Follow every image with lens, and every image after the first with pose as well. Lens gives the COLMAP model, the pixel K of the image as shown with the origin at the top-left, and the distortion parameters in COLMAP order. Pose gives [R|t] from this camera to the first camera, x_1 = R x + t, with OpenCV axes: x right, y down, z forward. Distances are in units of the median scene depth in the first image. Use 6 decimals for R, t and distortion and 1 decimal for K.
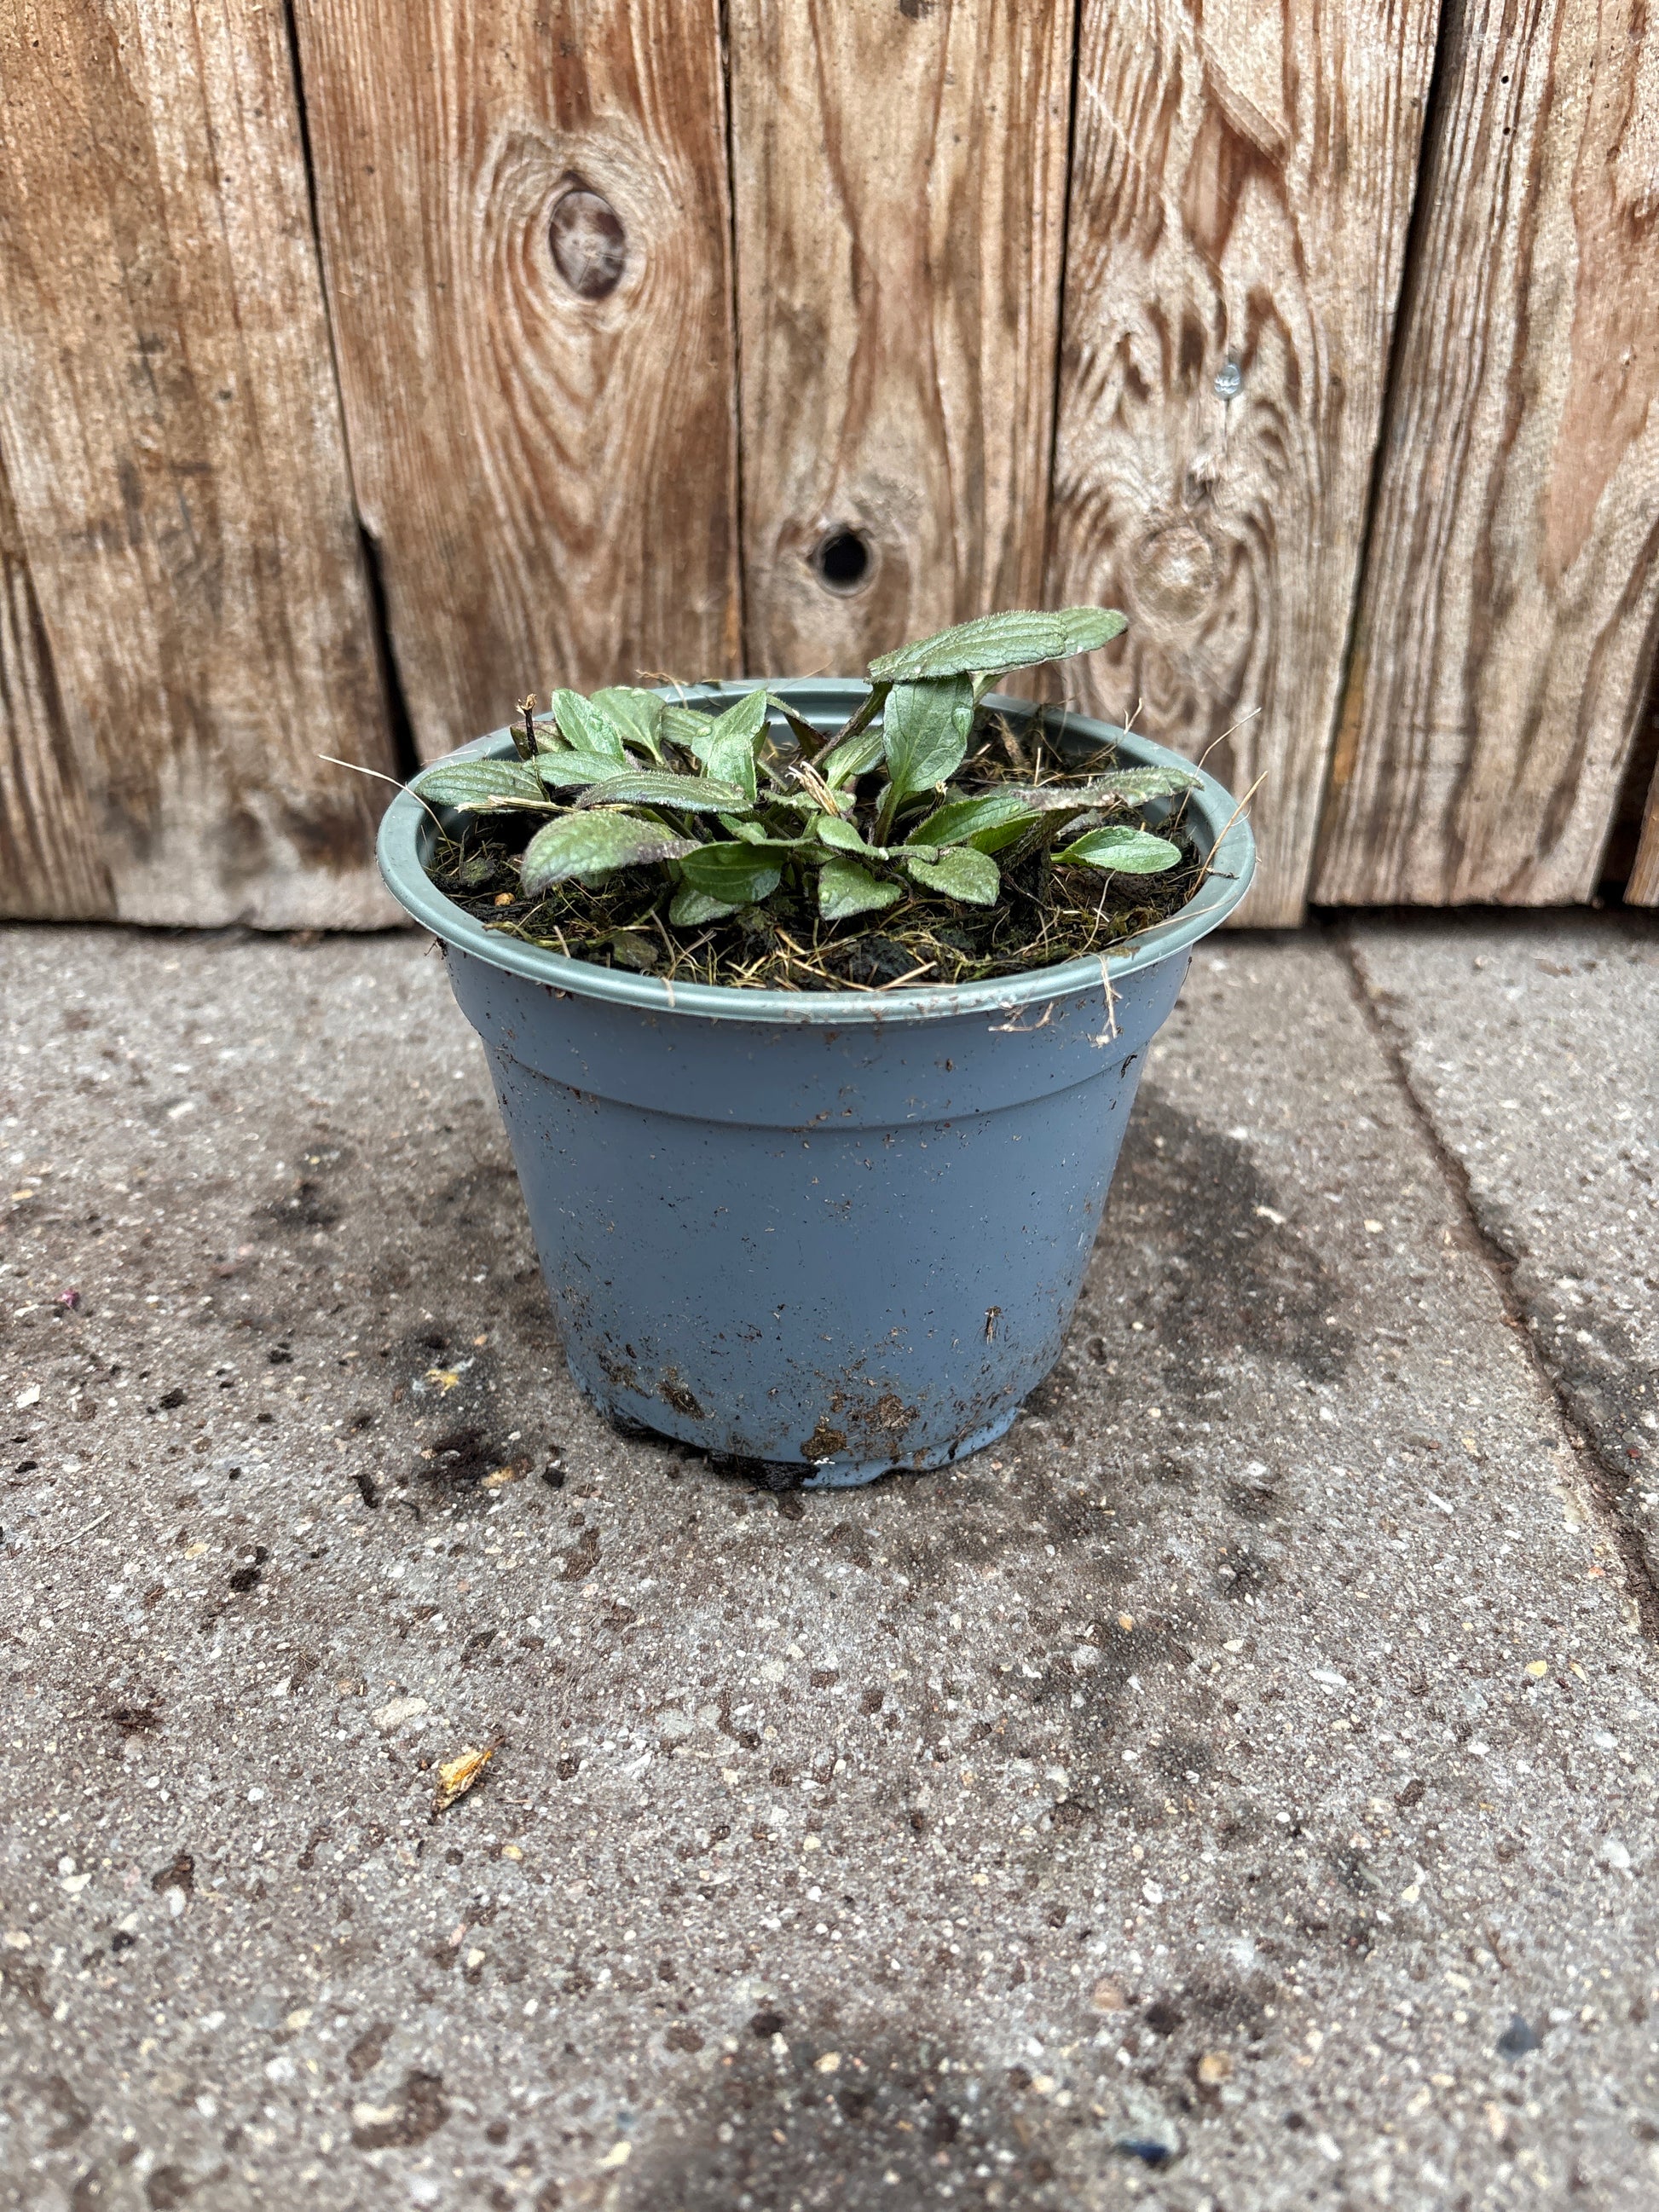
lens RADIAL K [[1753.0, 0, 831.4], [0, 1753.0, 1109.9], [0, 0, 1]] dist [-0.024327, 0.042571]
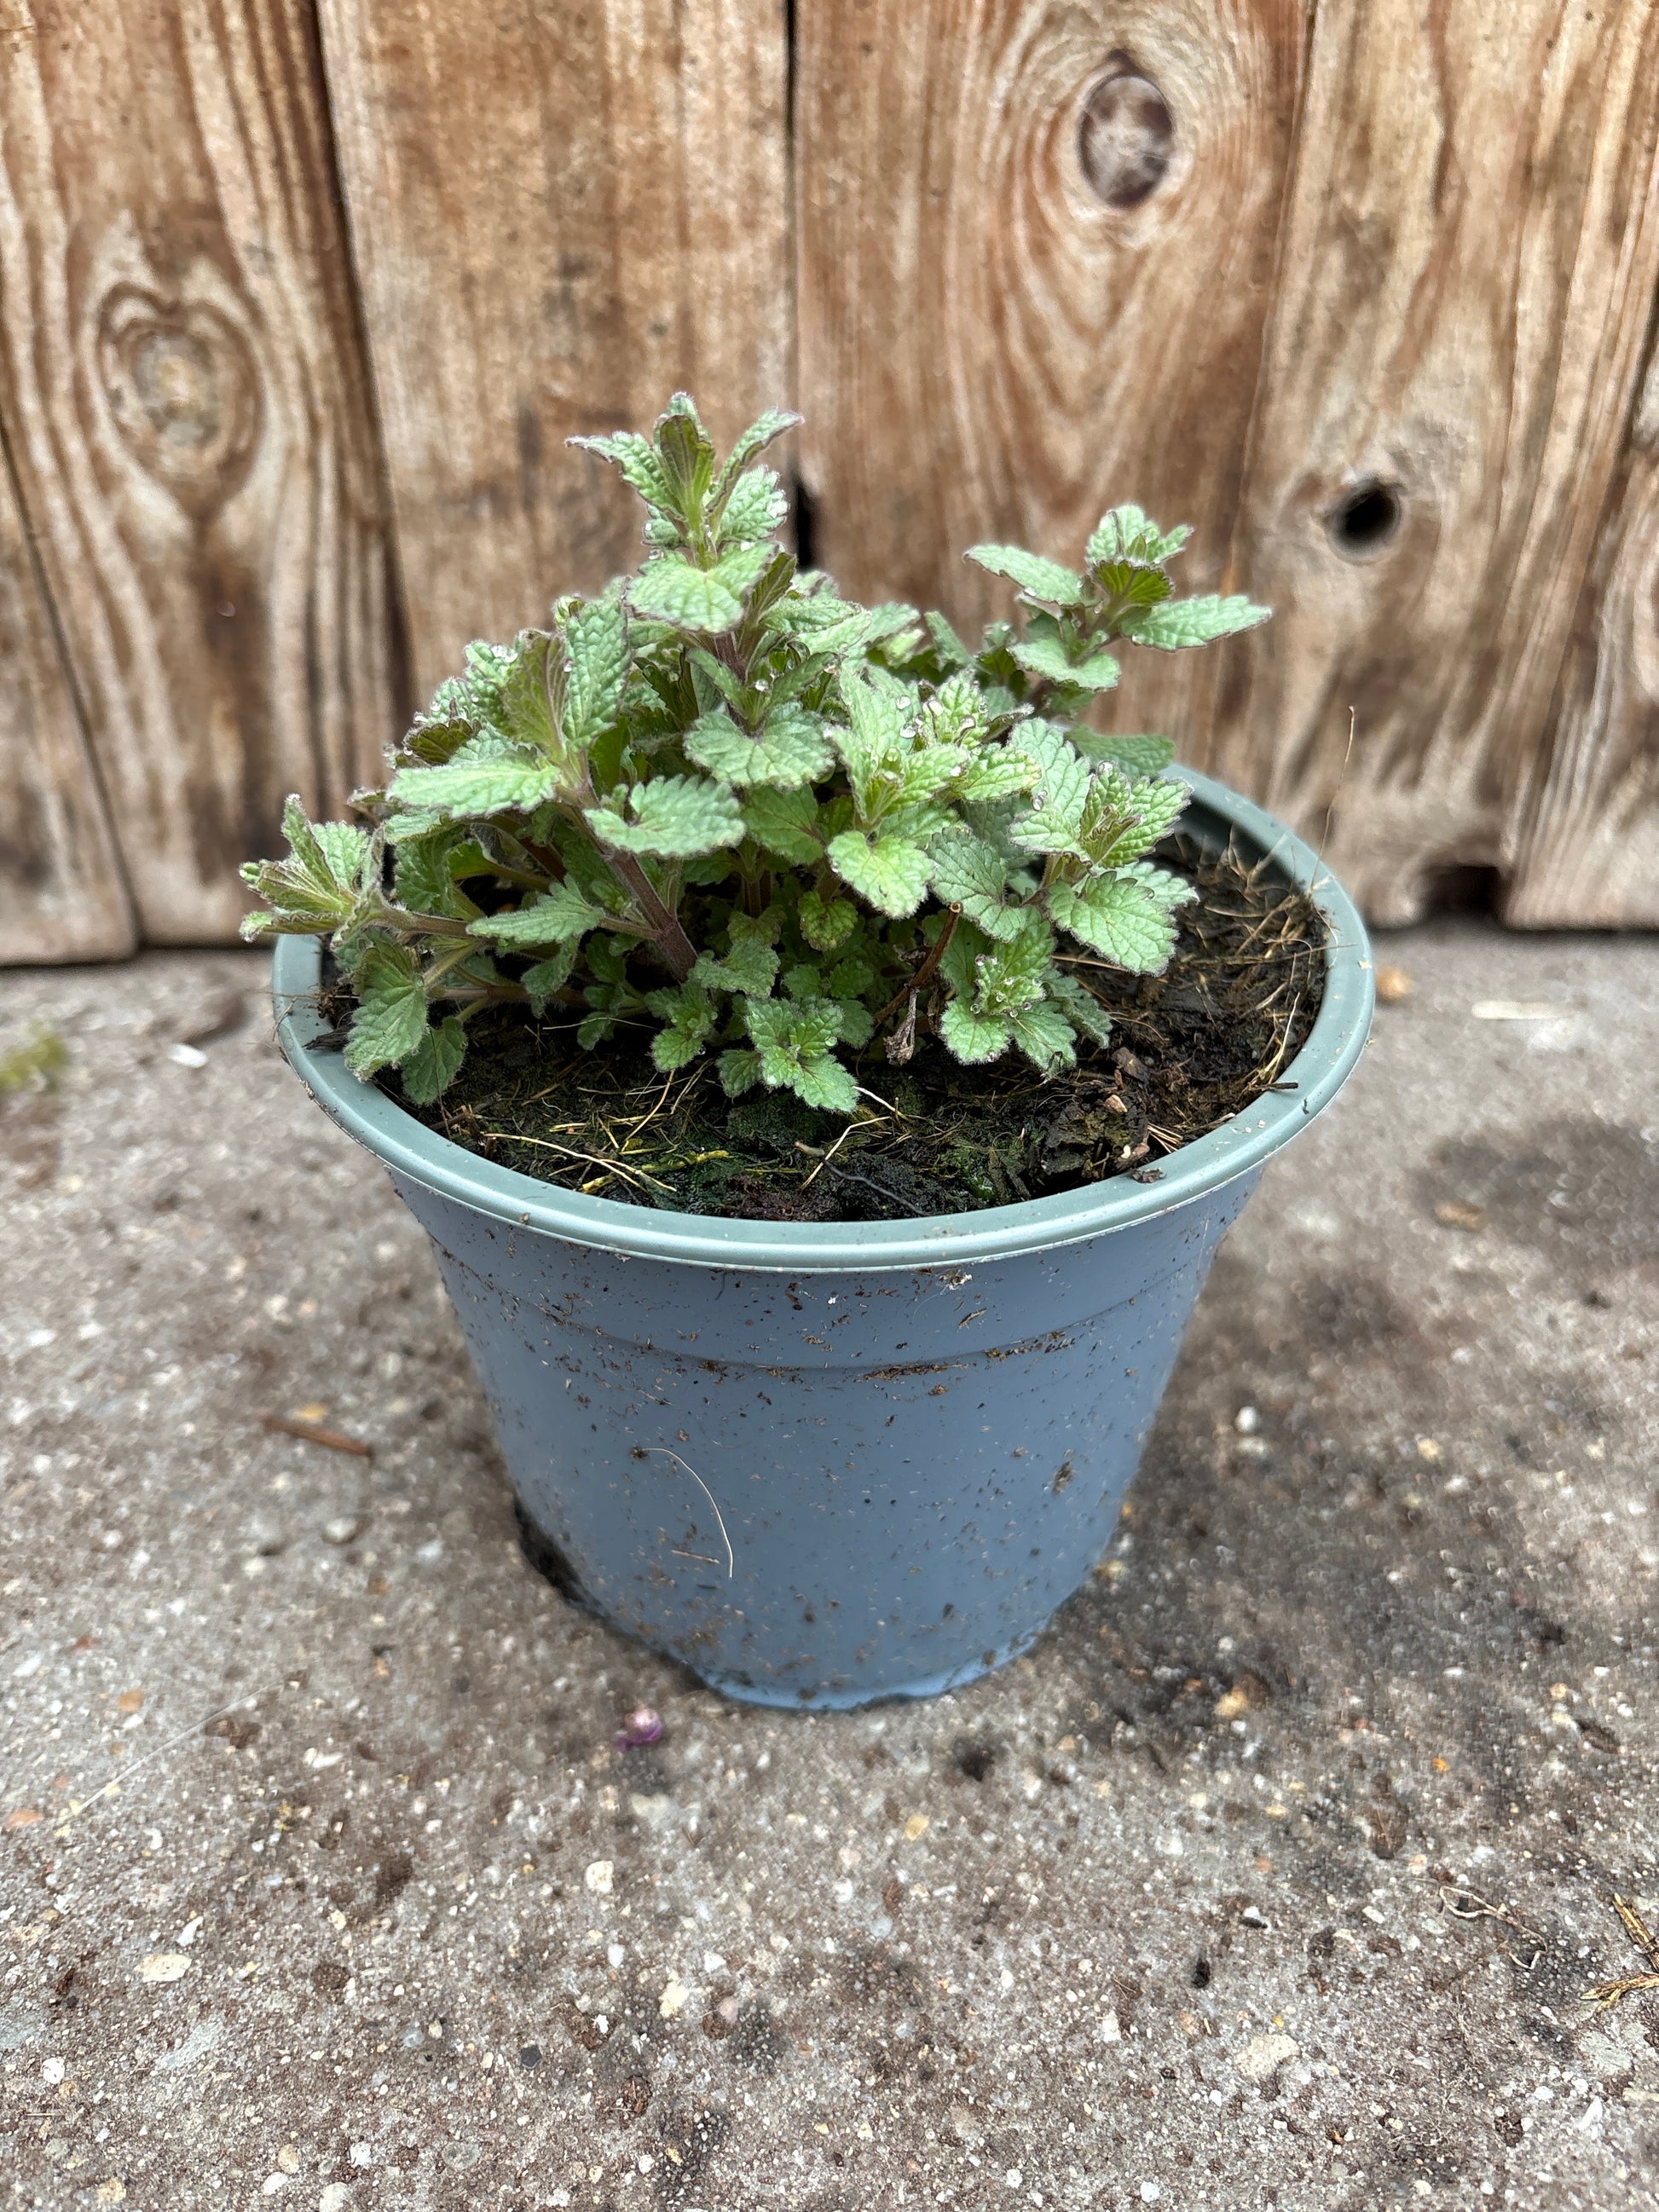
lens RADIAL K [[1764.4, 0, 829.5], [0, 1764.4, 1106.0], [0, 0, 1]] dist [-0.010141, -0.009911]
pose [[0.999153, -0.023979, 0.033454, -0.323473], [0.021391, 0.996902, 0.075689, -0.112998], [-0.035166, -0.074909, 0.996570, 0.155475]]
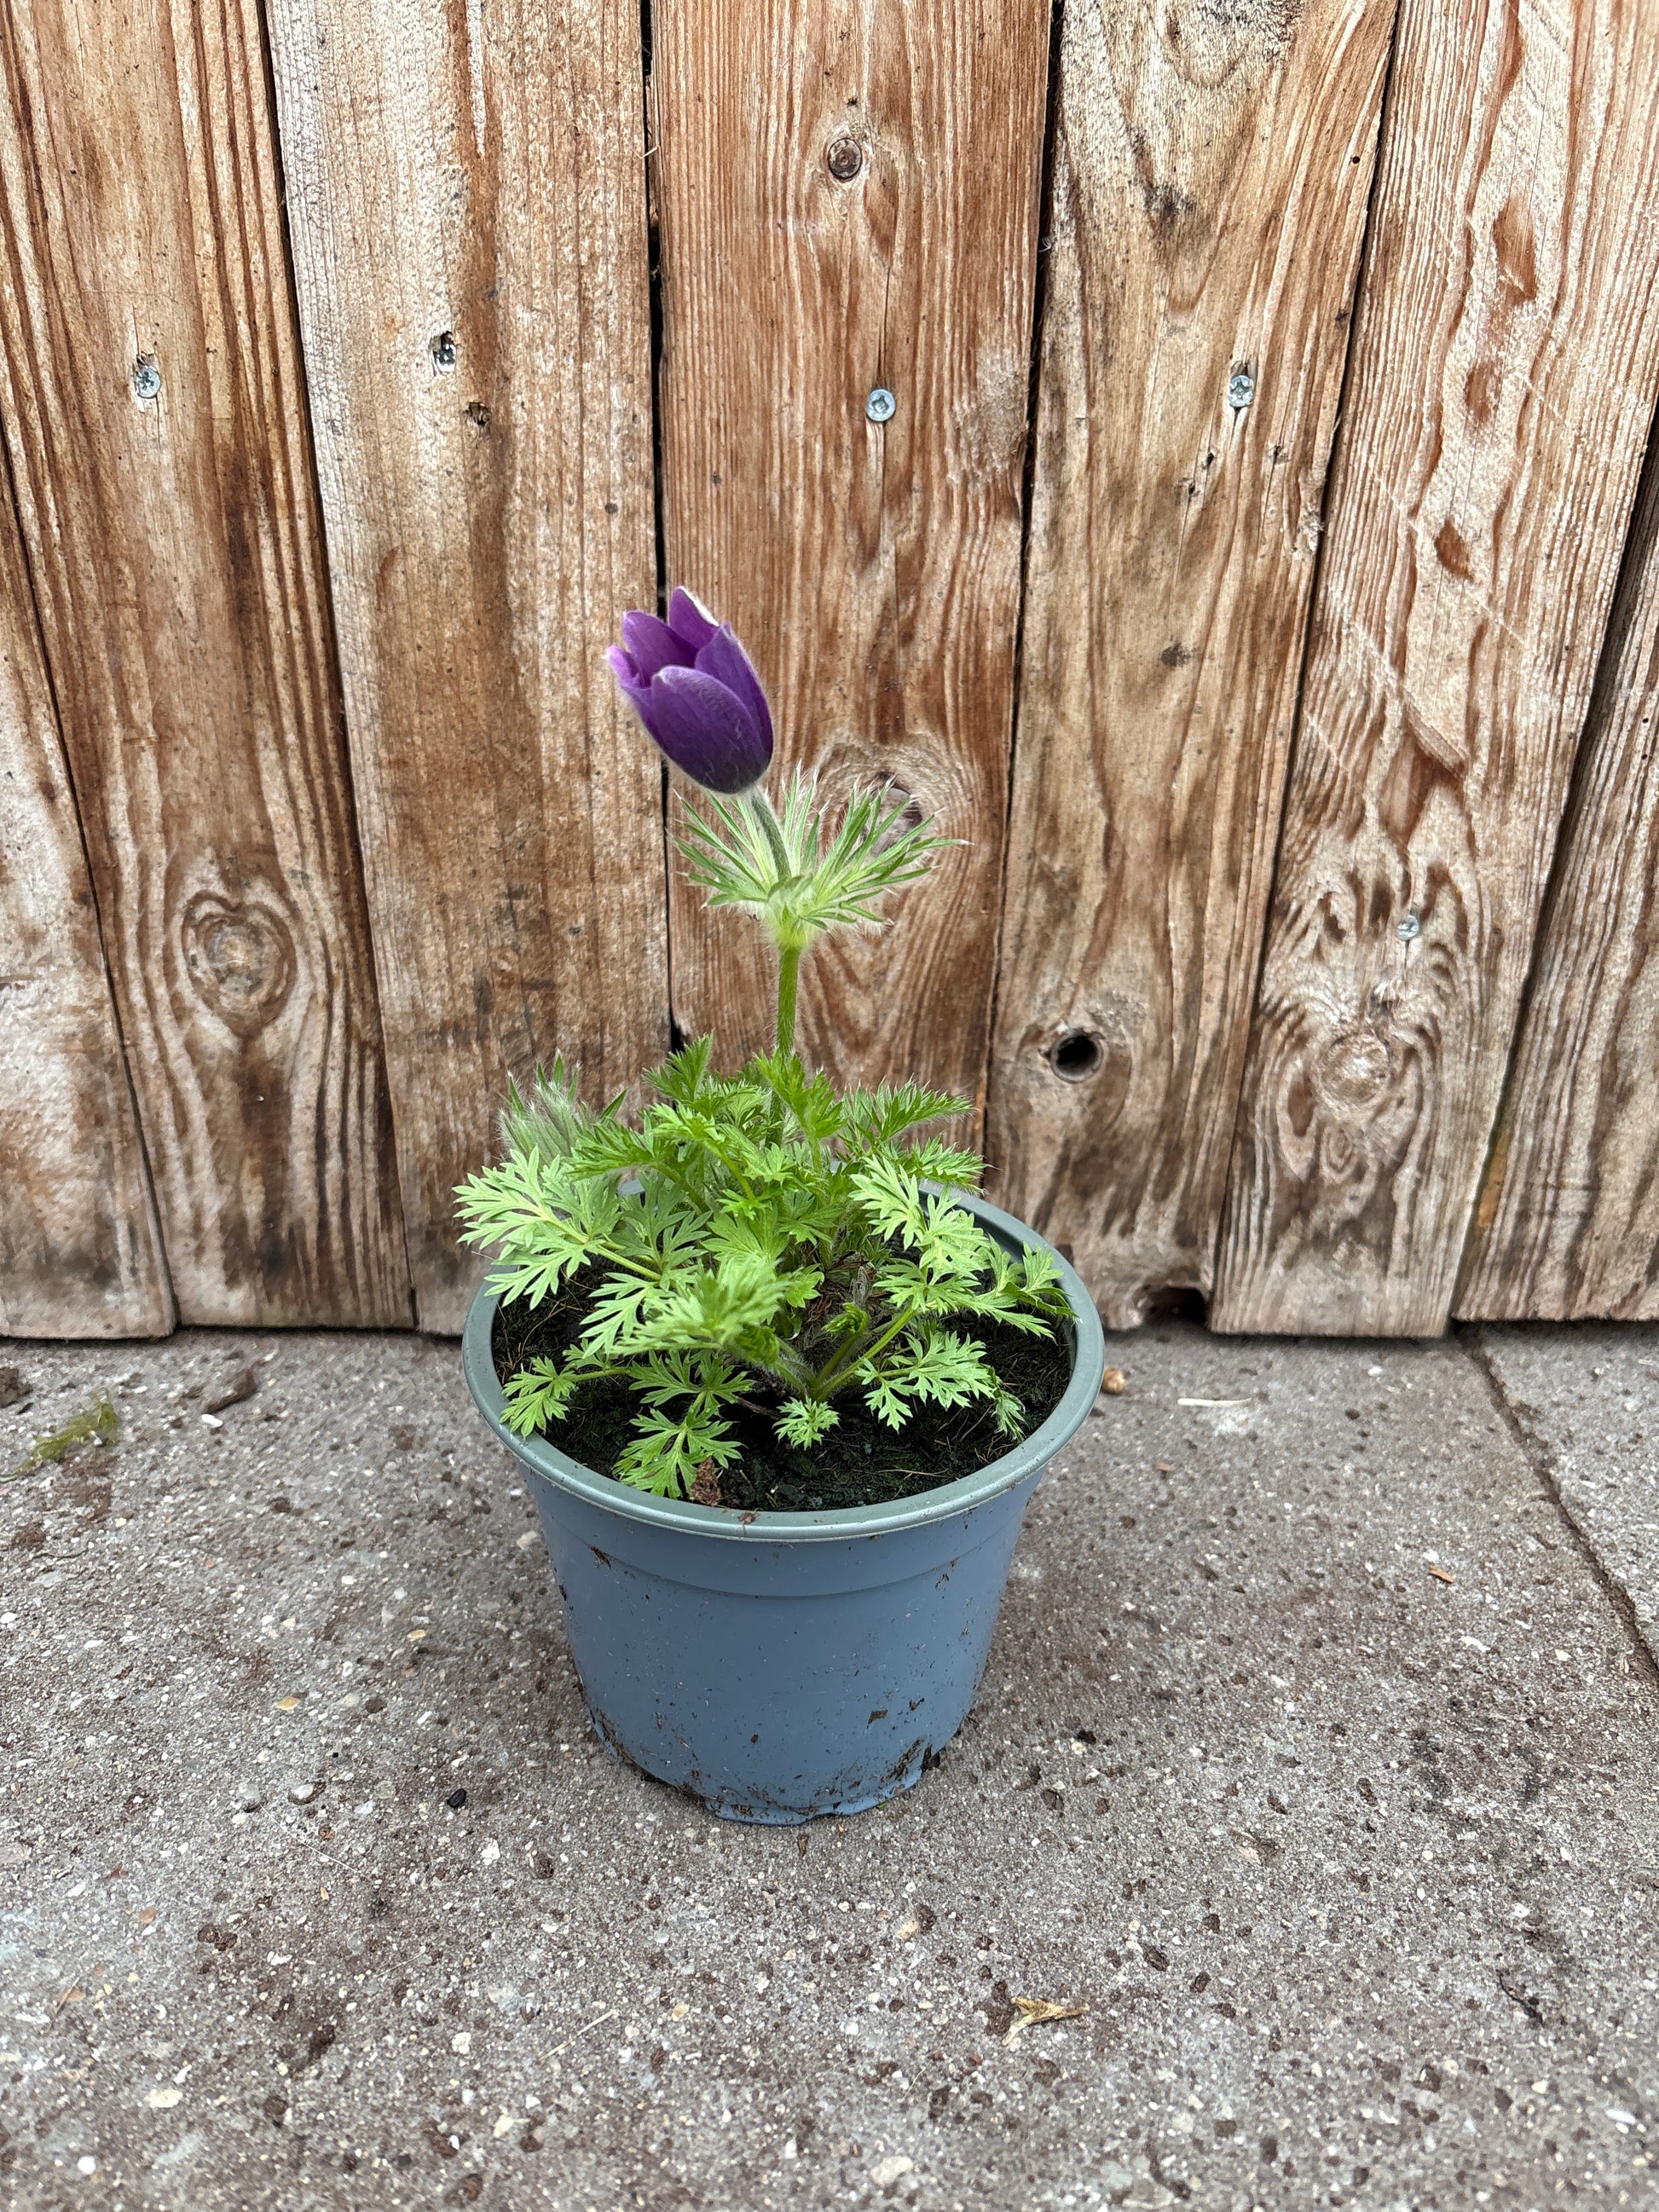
lens RADIAL K [[1725.5, 0, 828.1], [0, 1725.5, 1116.6], [0, 0, 1]] dist [0.001416, -0.003467]
pose [[0.999078, 0.002133, 0.042885, -0.239265], [0.000654, 0.997893, -0.064878, -0.220132], [-0.042933, 0.064846, 0.996971, -0.179588]]
